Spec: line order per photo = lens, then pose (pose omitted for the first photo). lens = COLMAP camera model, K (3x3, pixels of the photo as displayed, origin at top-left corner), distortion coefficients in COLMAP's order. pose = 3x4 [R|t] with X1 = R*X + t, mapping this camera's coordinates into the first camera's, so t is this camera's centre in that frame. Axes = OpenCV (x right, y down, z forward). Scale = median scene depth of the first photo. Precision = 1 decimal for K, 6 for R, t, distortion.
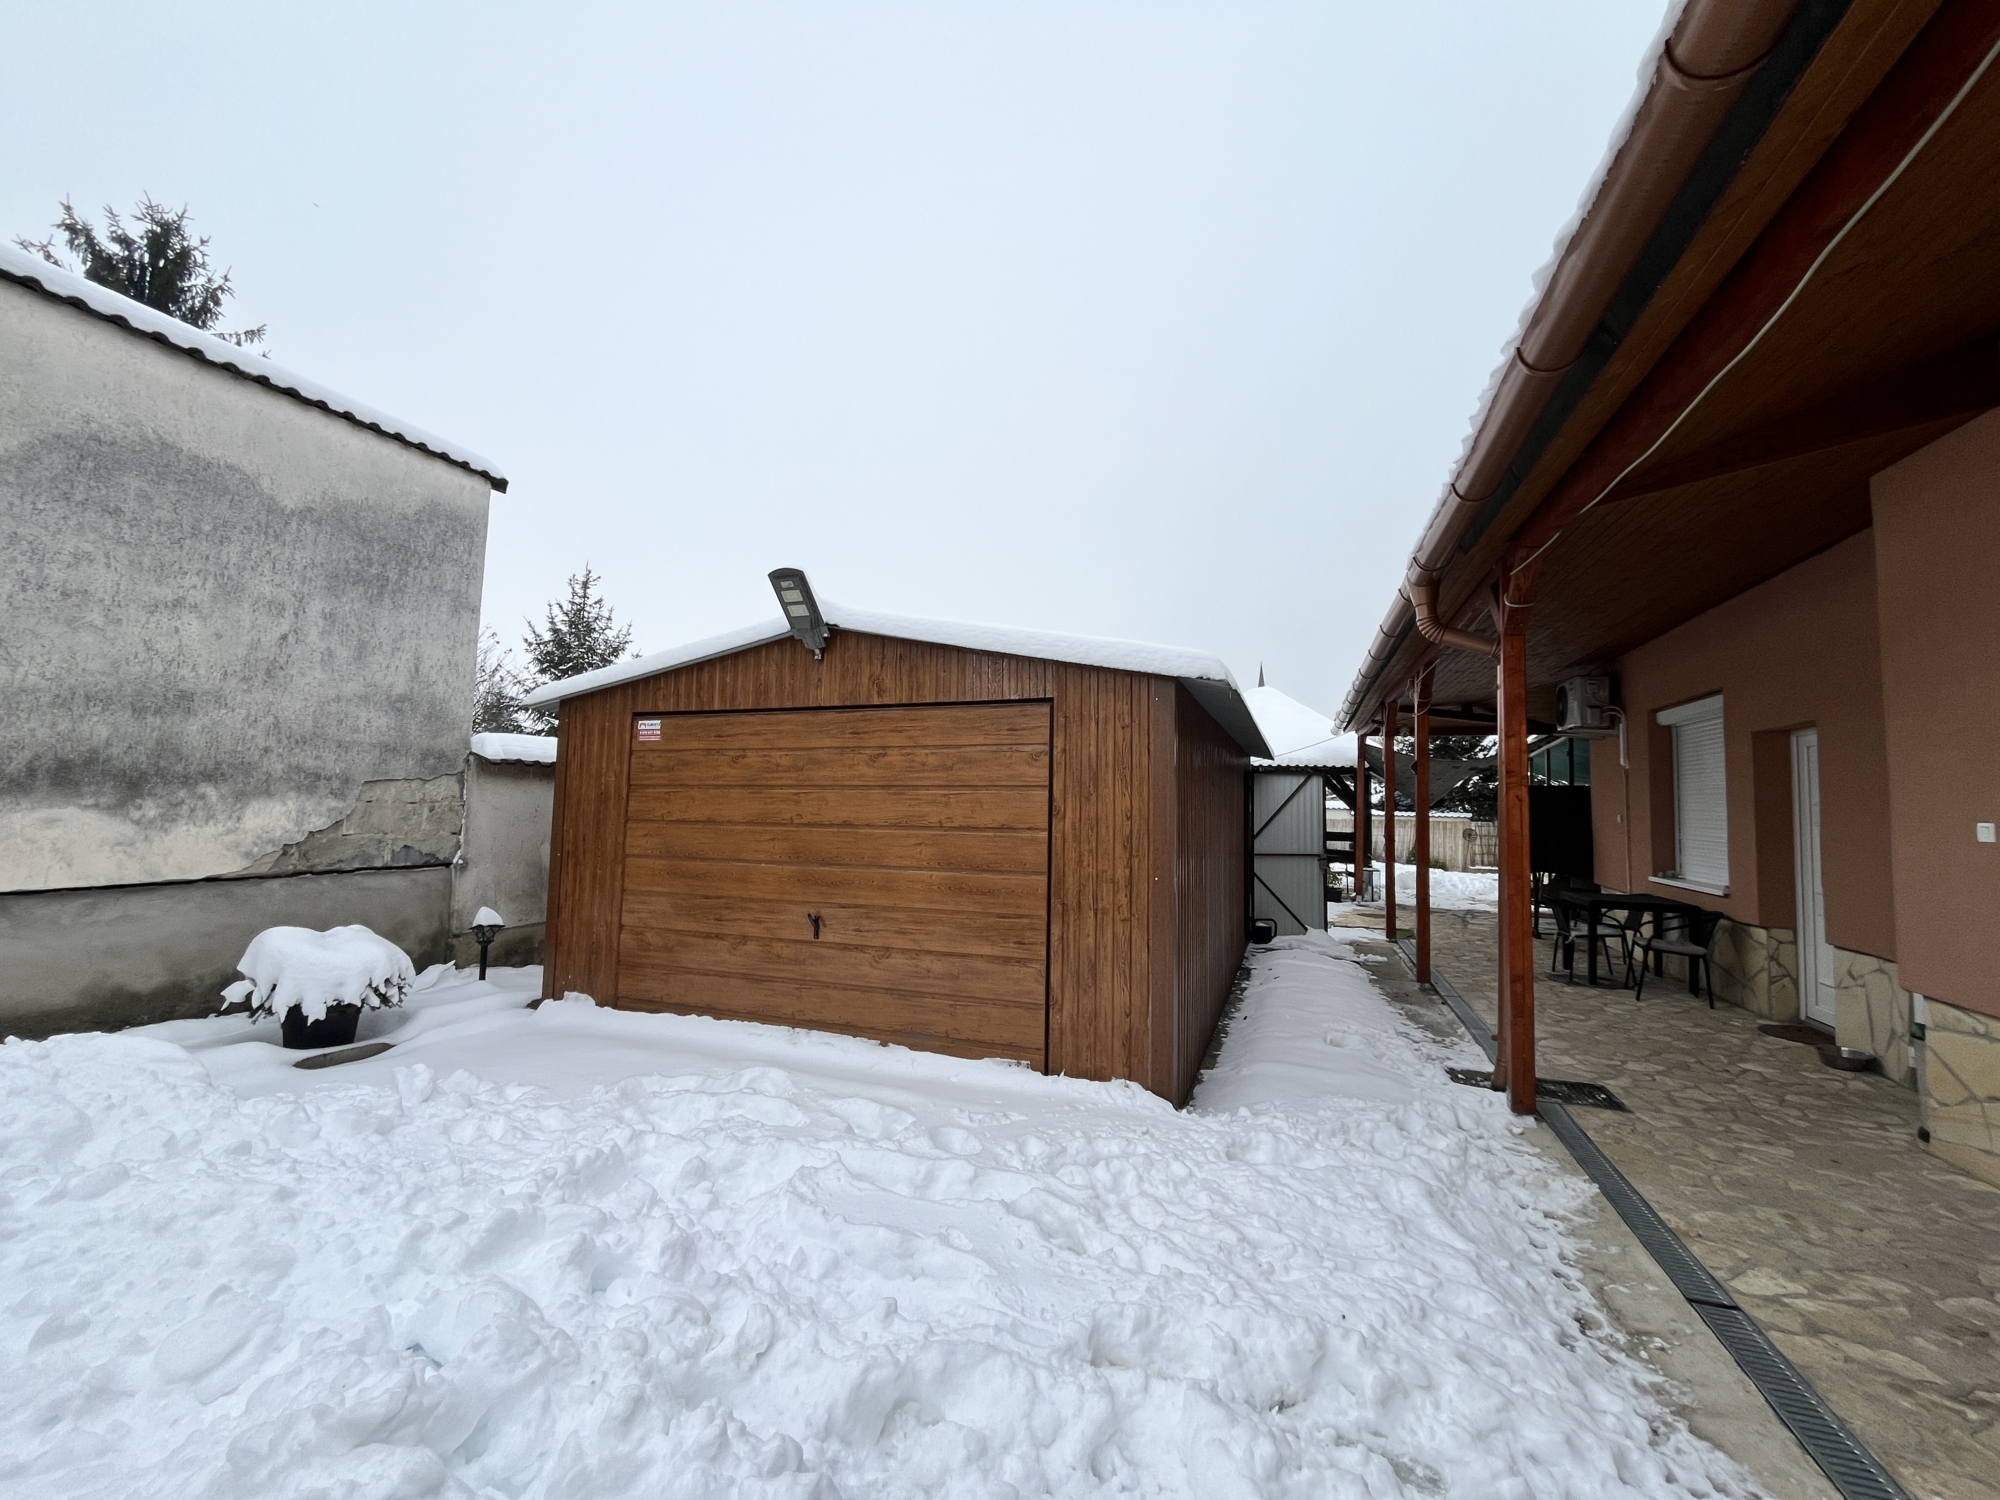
lens RADIAL K [[805.4, 0, 994.1], [0, 805.4, 747.4], [0, 0, 1]] dist [-0.004032, -0.000296]
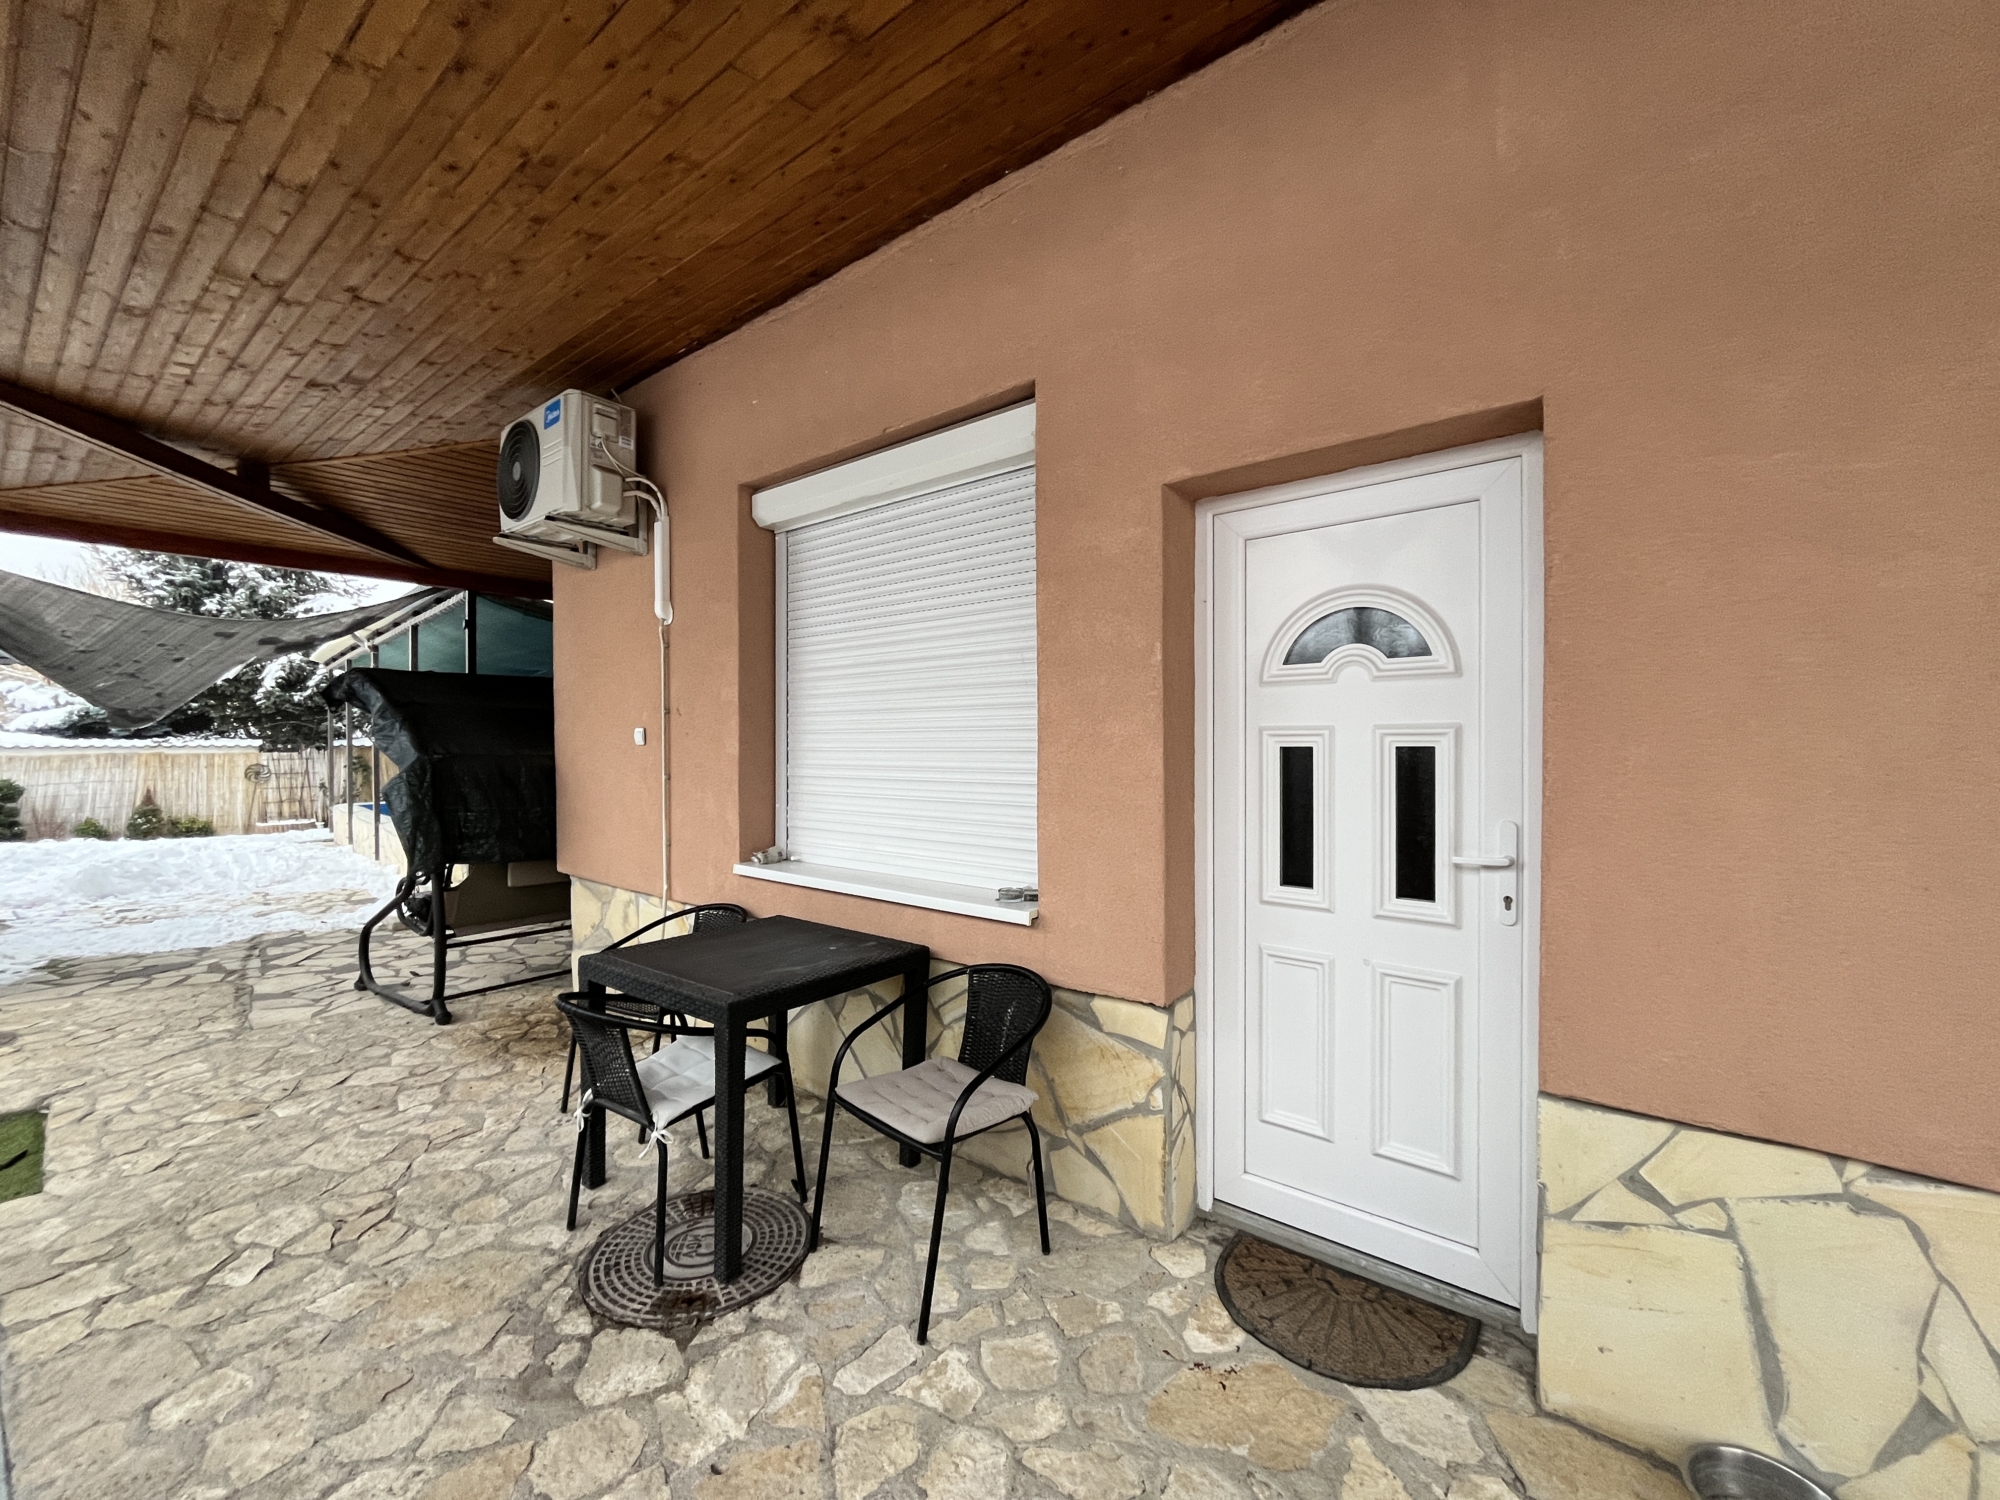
lens RADIAL K [[805.4, 0, 994.1], [0, 805.4, 747.4], [0, 0, 1]] dist [-0.004032, -0.000296]
pose [[0.291473, -0.030068, 0.956106, 0.693892], [-0.057377, 0.997157, 0.048850, 0.106107], [-0.954857, -0.069097, 0.288919, 1.172729]]
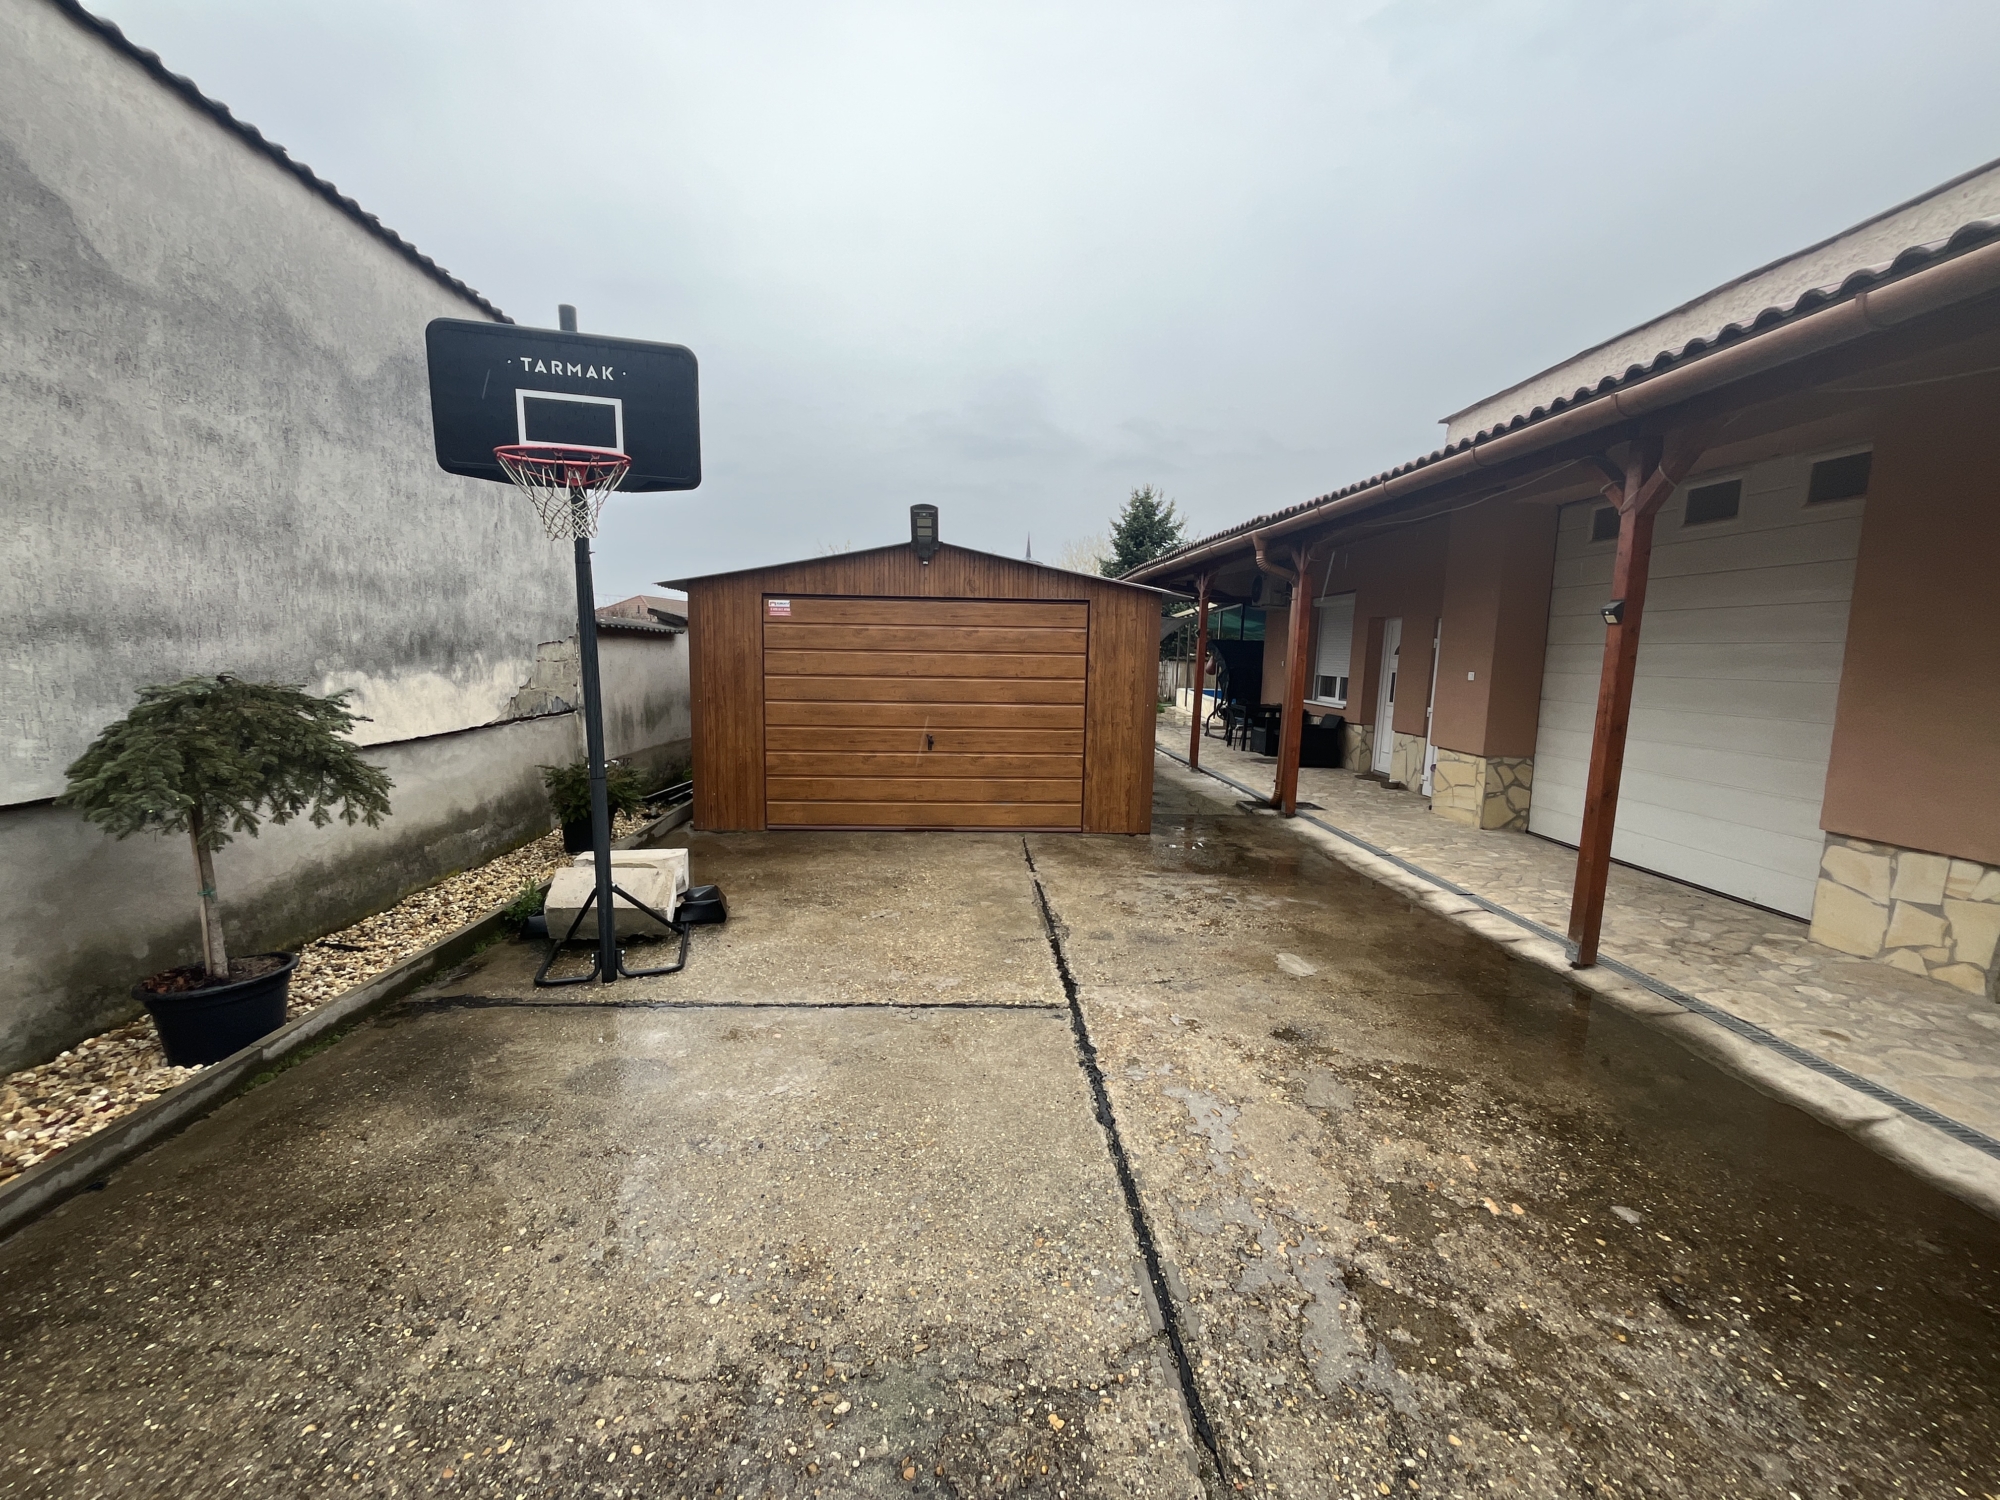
lens RADIAL K [[805.4, 0, 994.1], [0, 805.4, 747.4], [0, 0, 1]] dist [-0.004032, -0.000296]
pose [[0.917366, -0.046951, 0.395266, -0.674289], [-0.033728, 0.980279, 0.194720, -0.069473], [-0.396613, -0.191961, 0.897691, -0.416554]]
